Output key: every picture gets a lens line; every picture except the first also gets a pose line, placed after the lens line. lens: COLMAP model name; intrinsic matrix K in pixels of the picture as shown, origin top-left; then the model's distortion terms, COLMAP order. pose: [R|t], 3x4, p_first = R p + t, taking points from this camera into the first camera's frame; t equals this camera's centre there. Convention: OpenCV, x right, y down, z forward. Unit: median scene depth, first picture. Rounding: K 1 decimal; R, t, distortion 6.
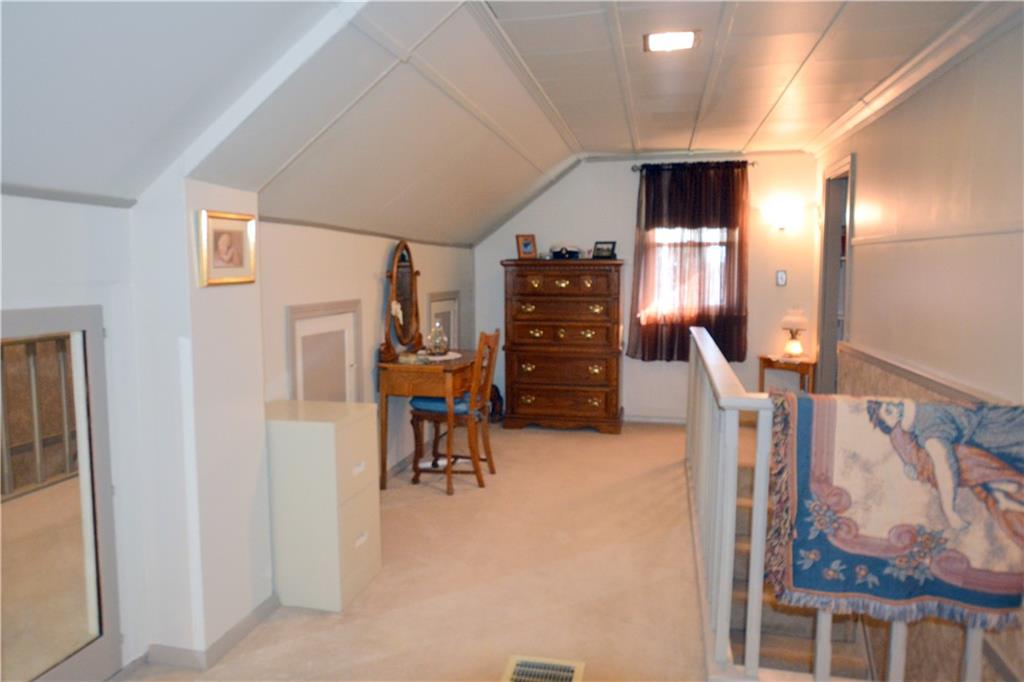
lens RADIAL K [[682.3, 0, 512.0], [0, 682.3, 341.0], [0, 0, 1]] dist [0.001041, 0.001522]
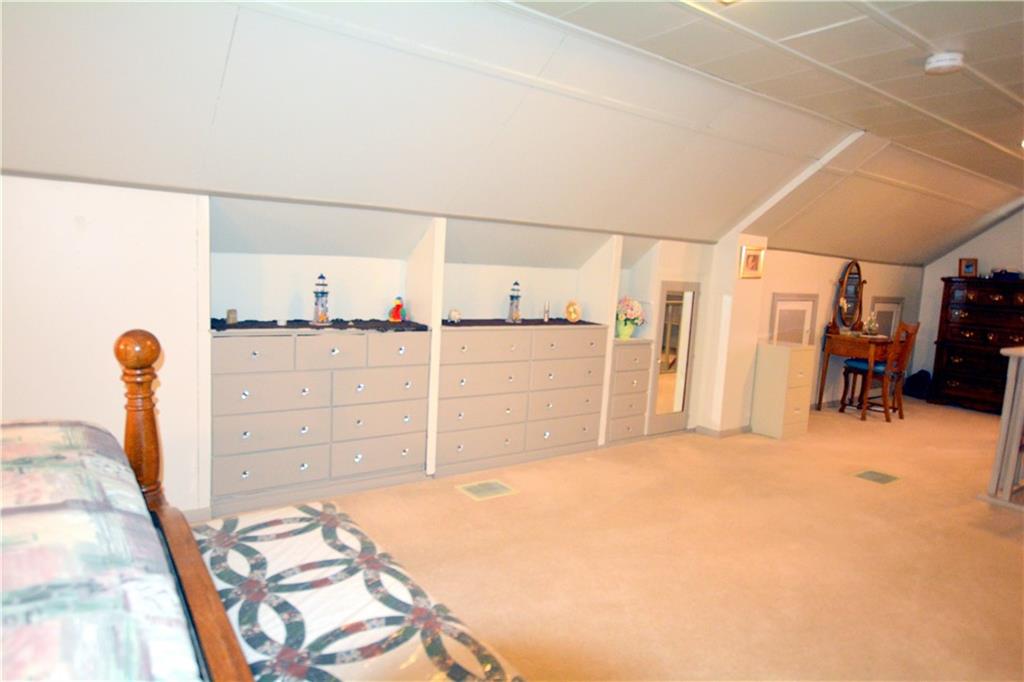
lens RADIAL K [[616.0, 0, 512.0], [0, 616.0, 341.0], [0, 0, 1]] dist [-0.002722, -0.002604]
pose [[0.748512, 0.115478, -0.652988, 0.204582], [-0.120059, 0.992046, 0.037816, 0.082080], [0.652162, 0.050092, 0.756423, -0.606583]]
